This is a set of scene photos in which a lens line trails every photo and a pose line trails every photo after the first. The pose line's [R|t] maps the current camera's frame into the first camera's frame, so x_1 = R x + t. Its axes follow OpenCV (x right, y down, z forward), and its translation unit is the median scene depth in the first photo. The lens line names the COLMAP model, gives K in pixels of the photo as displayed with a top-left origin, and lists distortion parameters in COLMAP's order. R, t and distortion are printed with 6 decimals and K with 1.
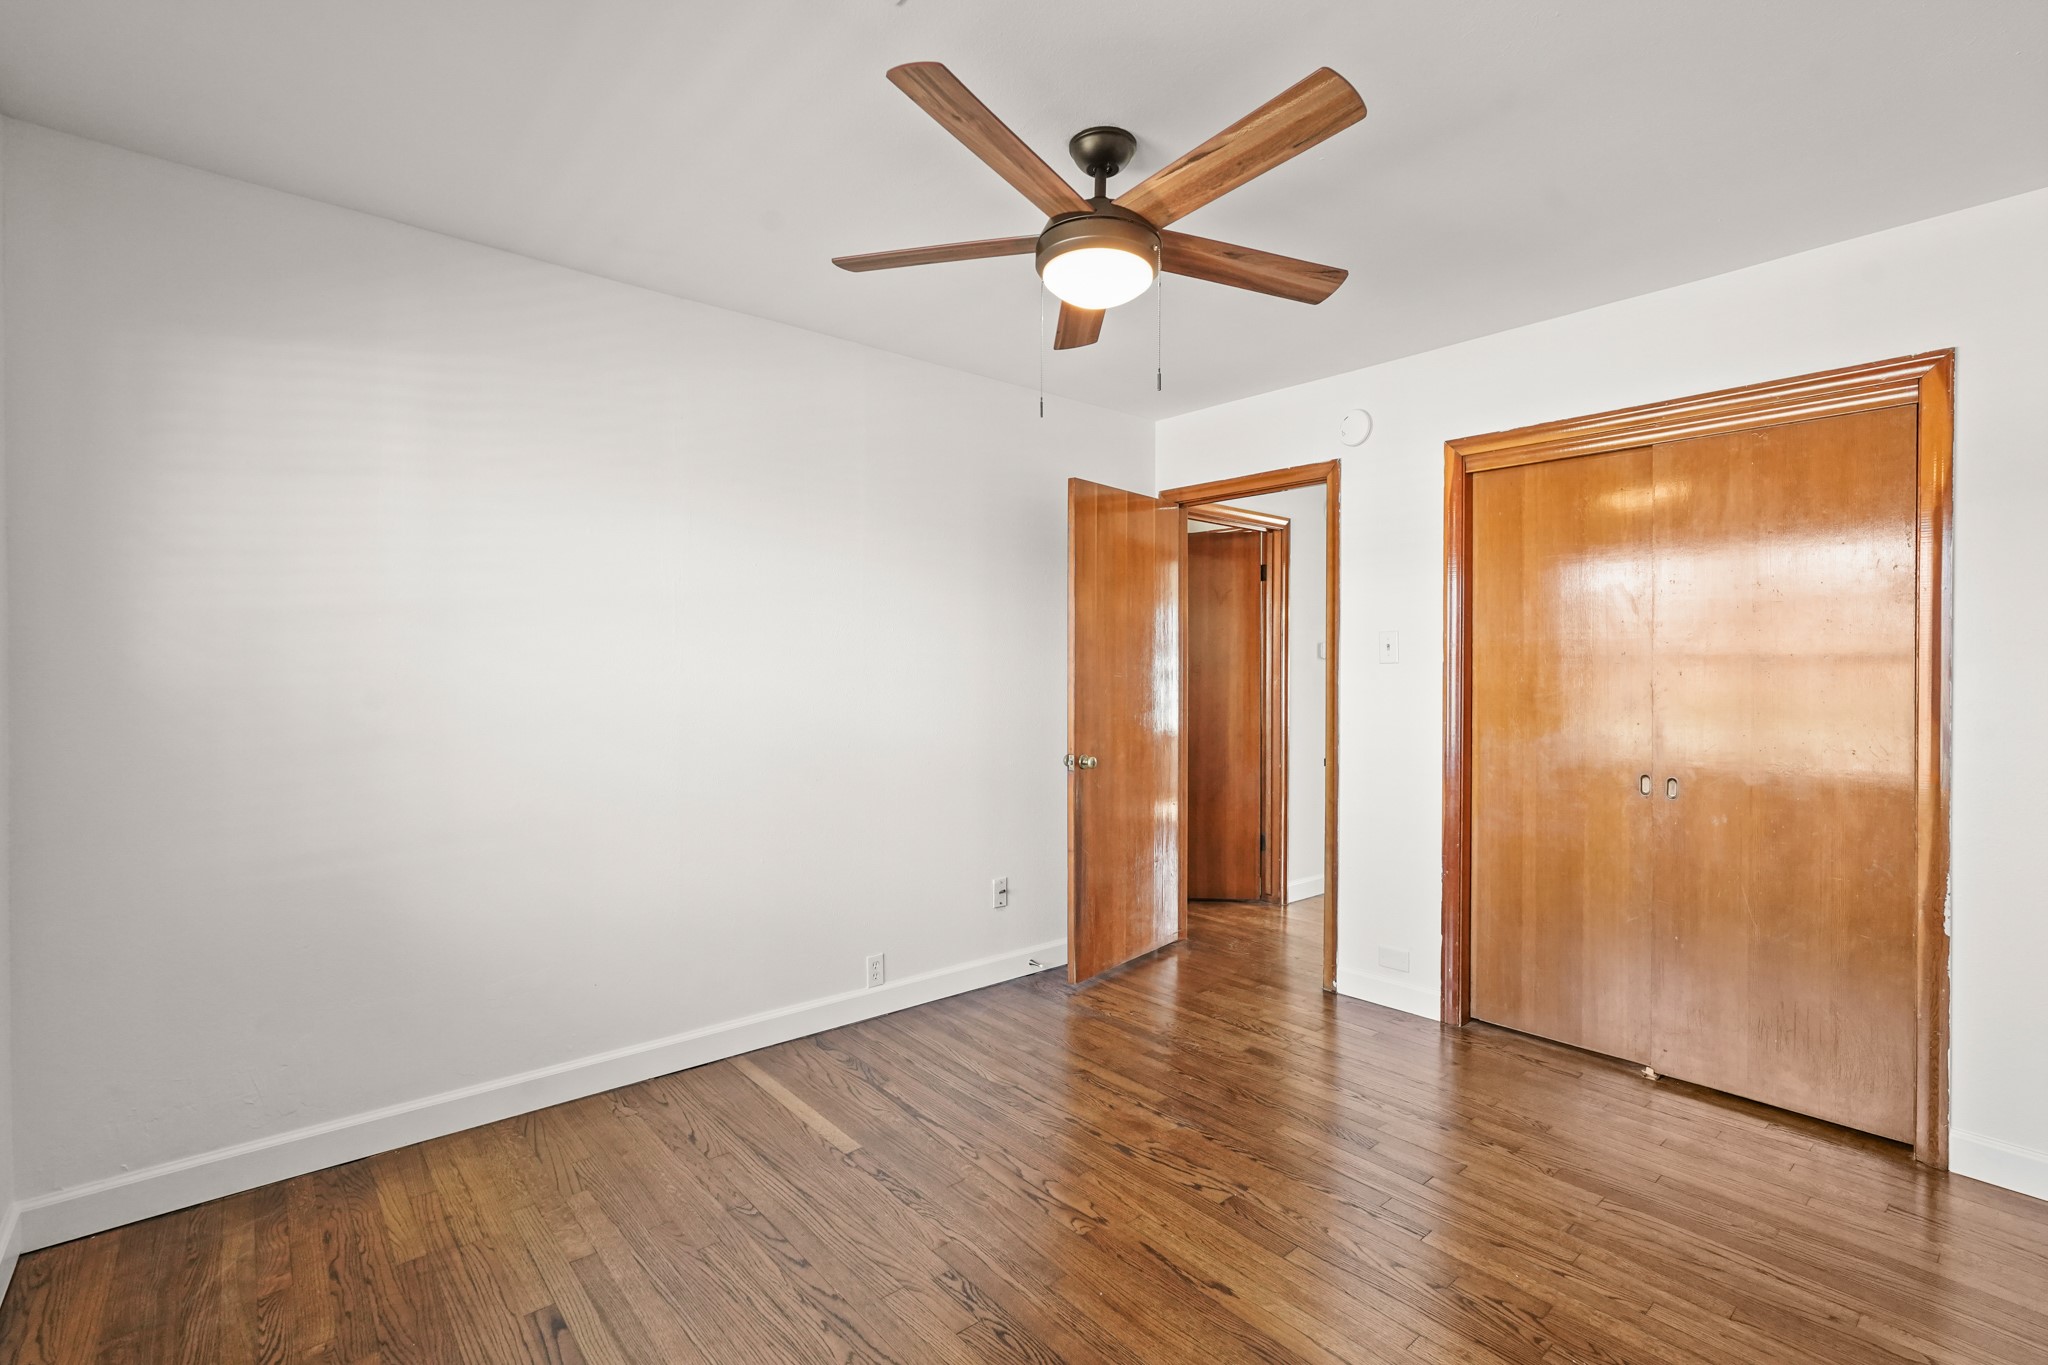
lens RADIAL K [[948.3, 0, 1024.0], [0, 948.3, 682.5], [0, 0, 1]] dist [-0.009944, 0.000921]
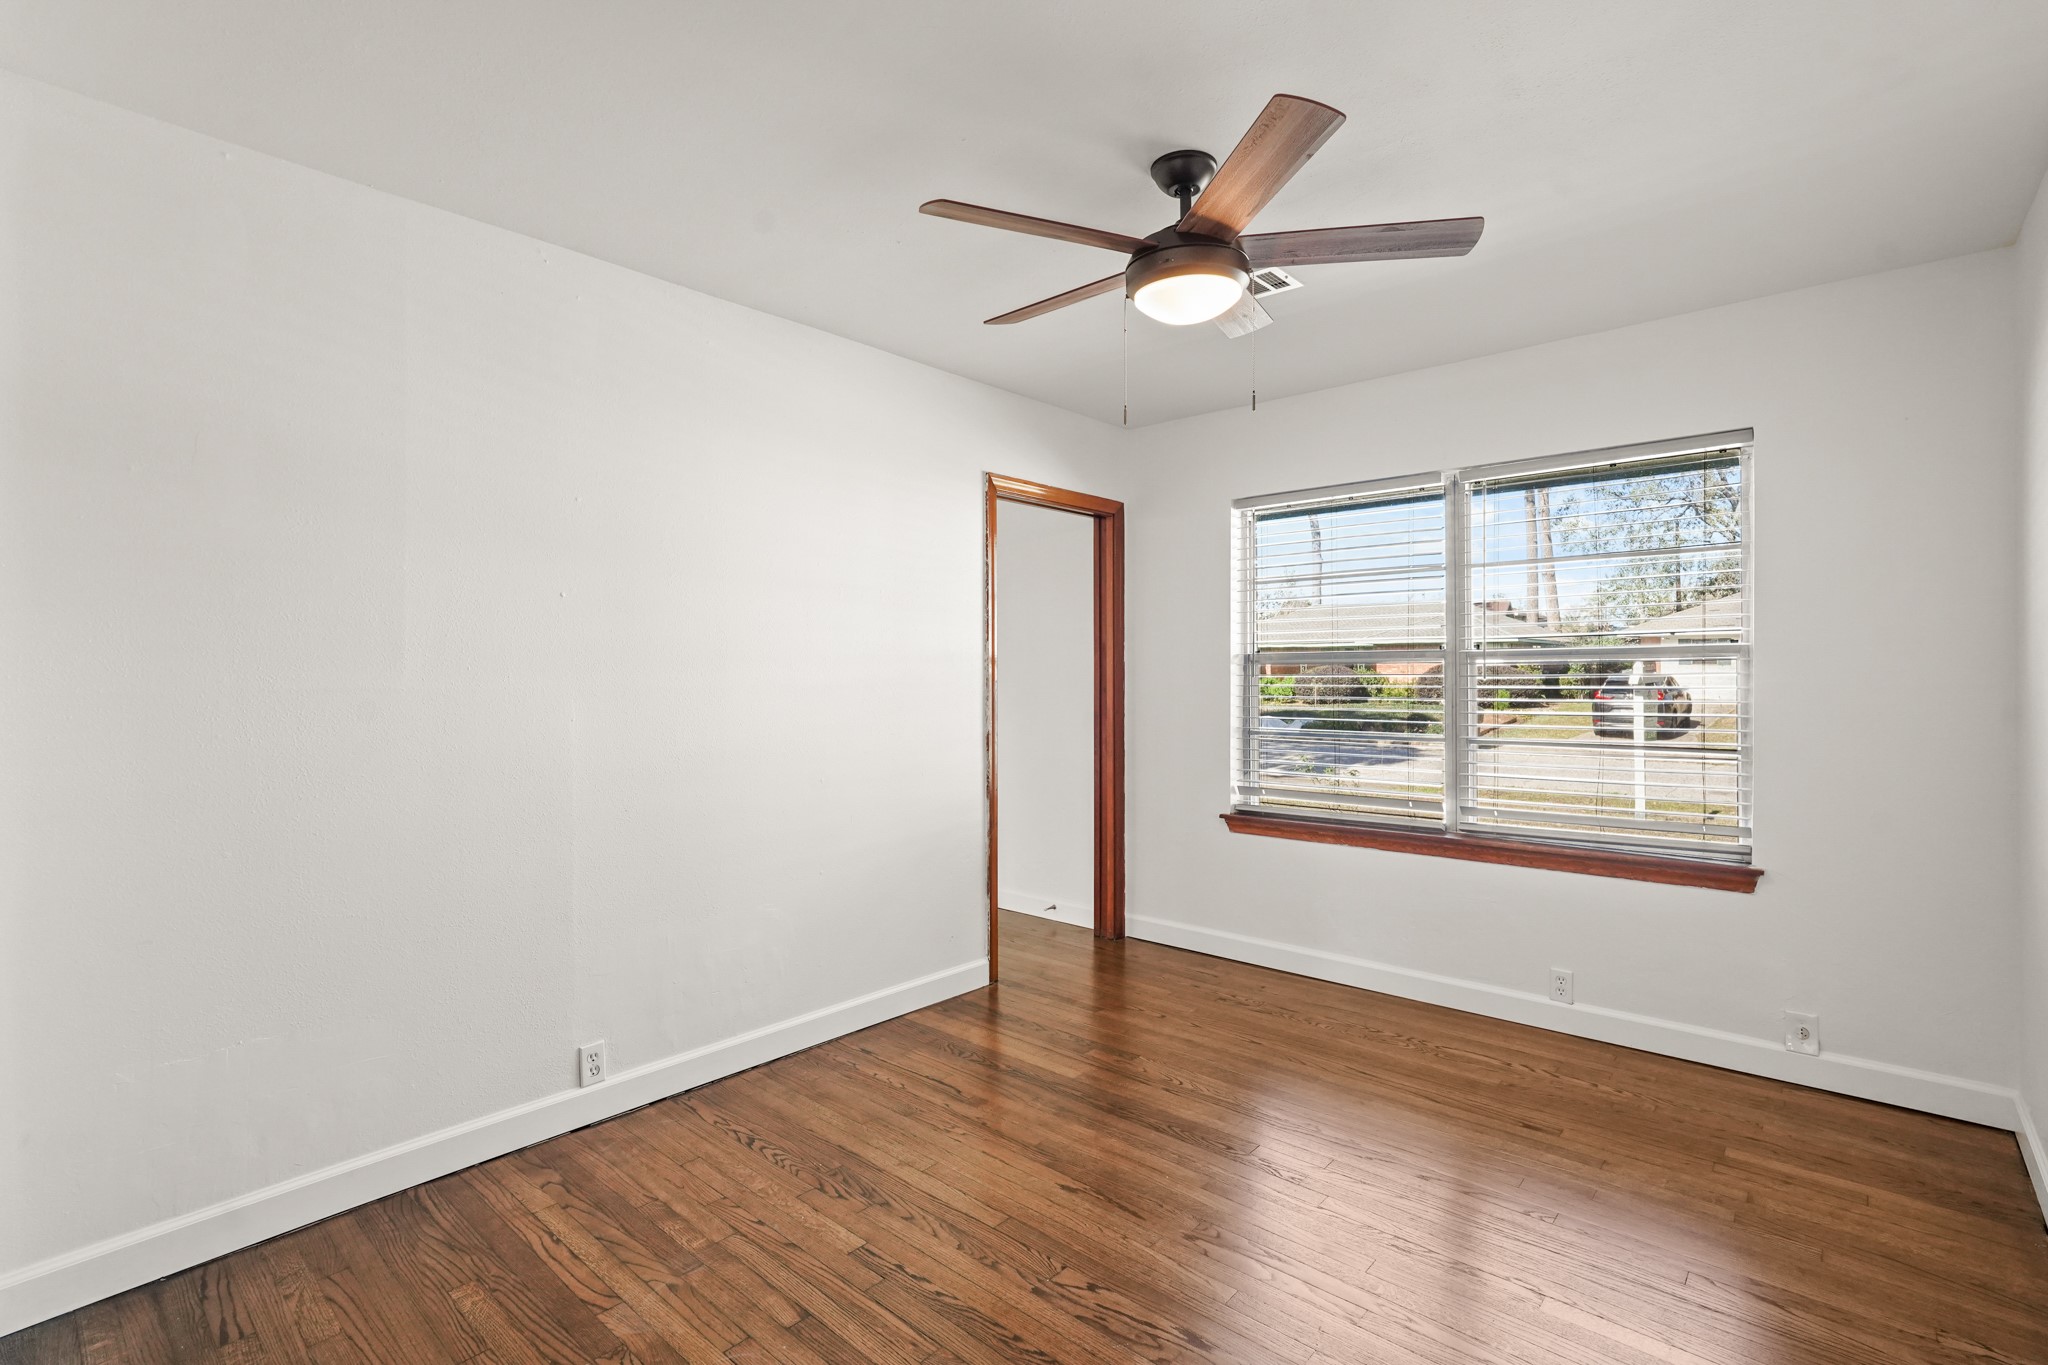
lens RADIAL K [[969.8, 0, 1024.0], [0, 969.8, 682.5], [0, 0, 1]] dist [-0.016698, 0.000260]
pose [[-0.991658, 0.001484, -0.128892, 0.261758], [-0.001771, 0.999682, 0.025136, -0.013940], [0.128888, 0.025154, -0.991340, 1.353736]]
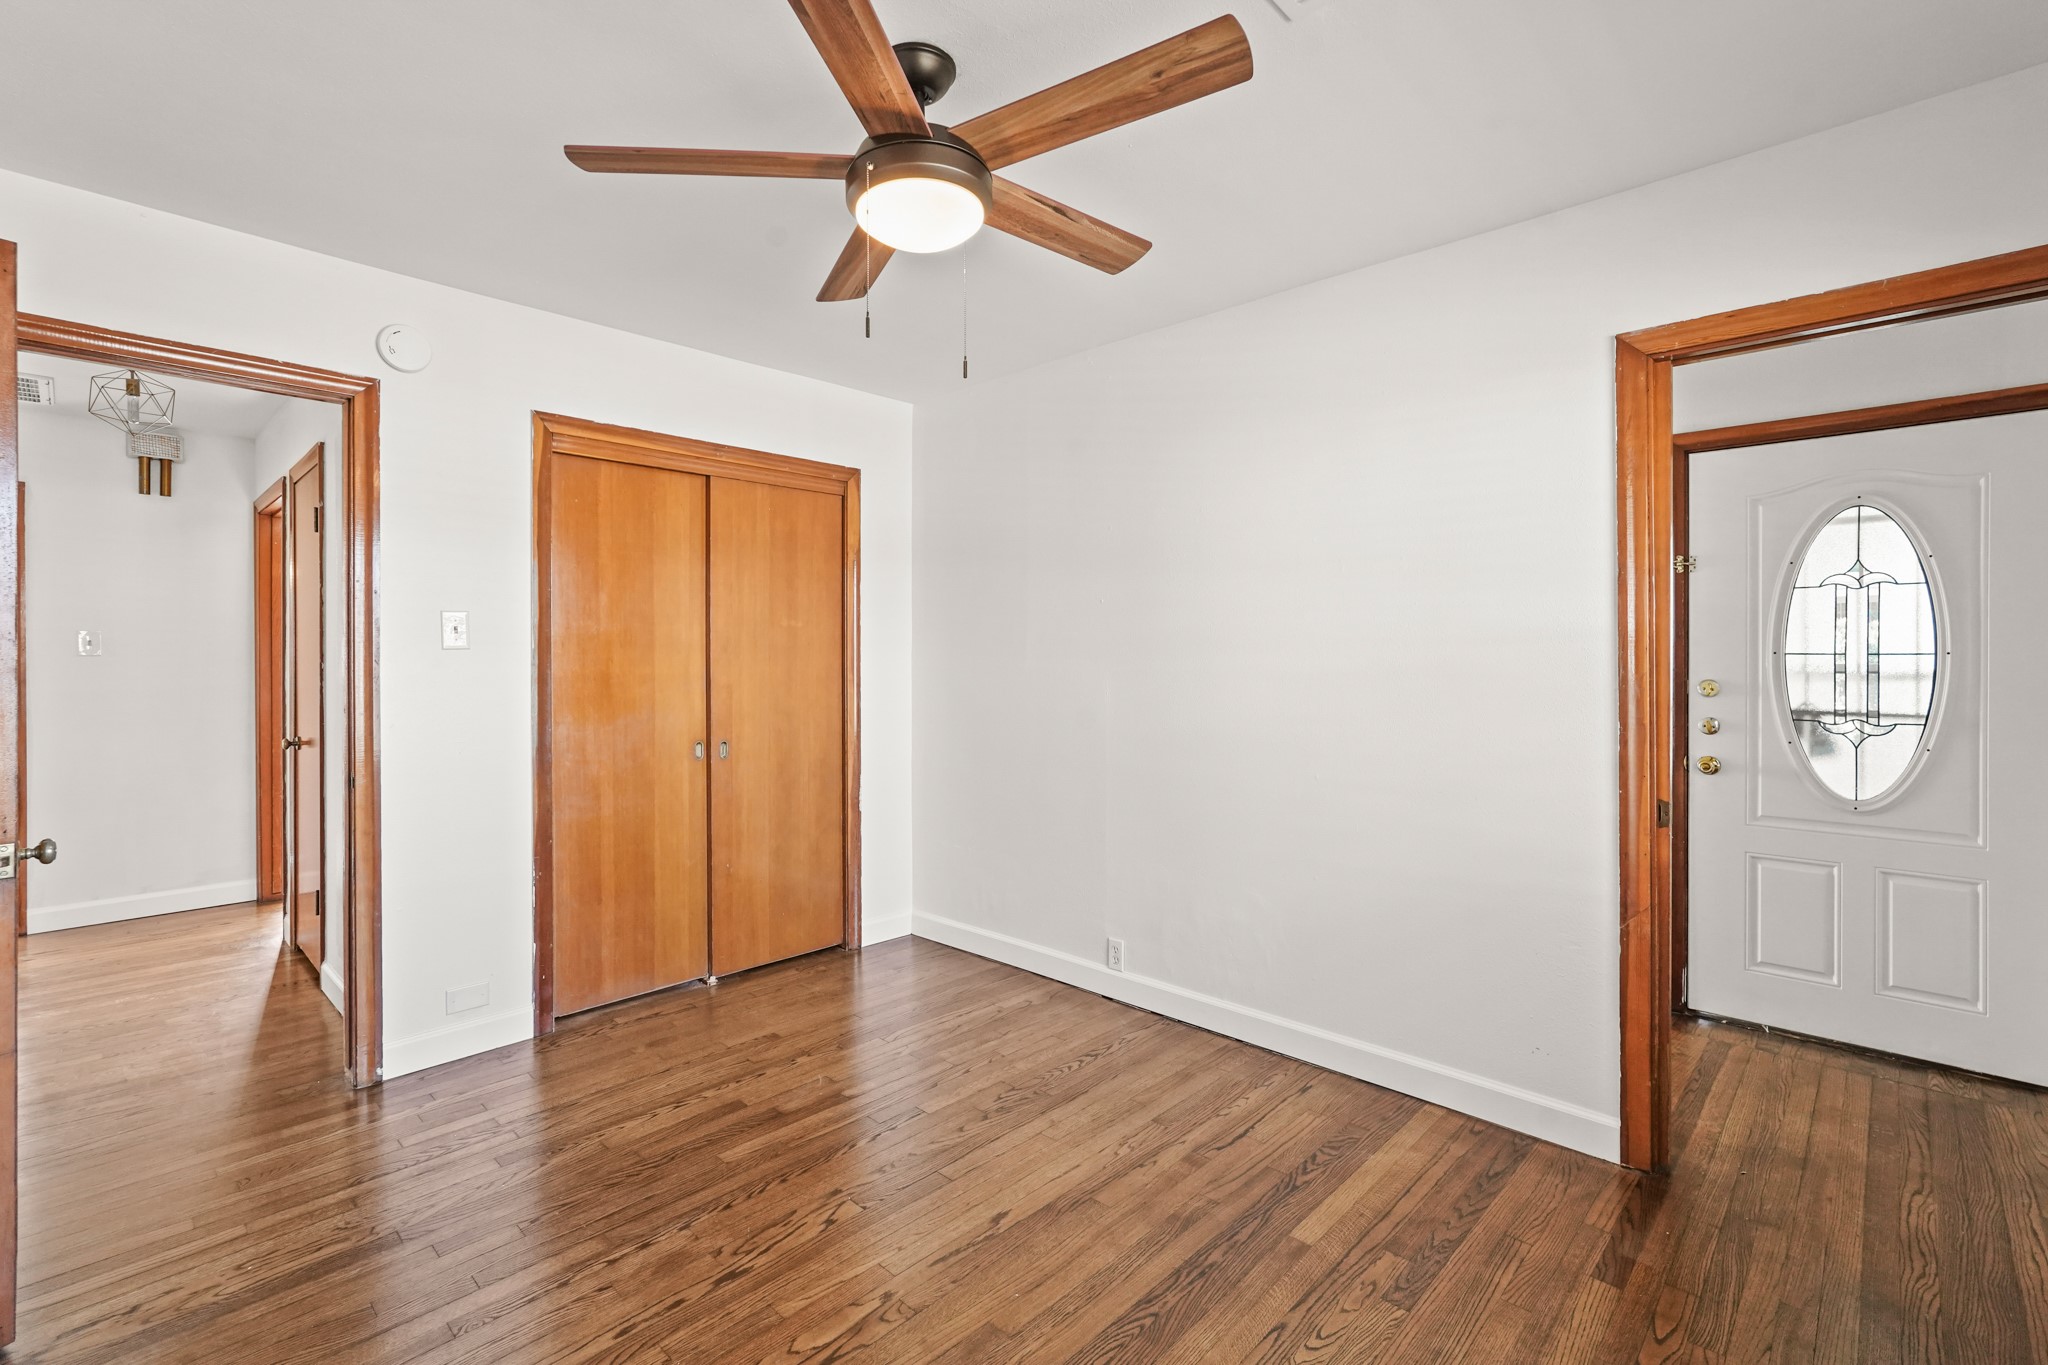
lens RADIAL K [[890.4, 0, 1024.1], [0, 890.4, 665.4], [0, 0, 1]] dist [-0.009957, 0.000035]
pose [[-0.098149, -0.012524, 0.995093, -0.509648], [0.013522, 0.999812, 0.013917, -0.011819], [-0.995080, 0.014821, -0.097961, 0.661817]]
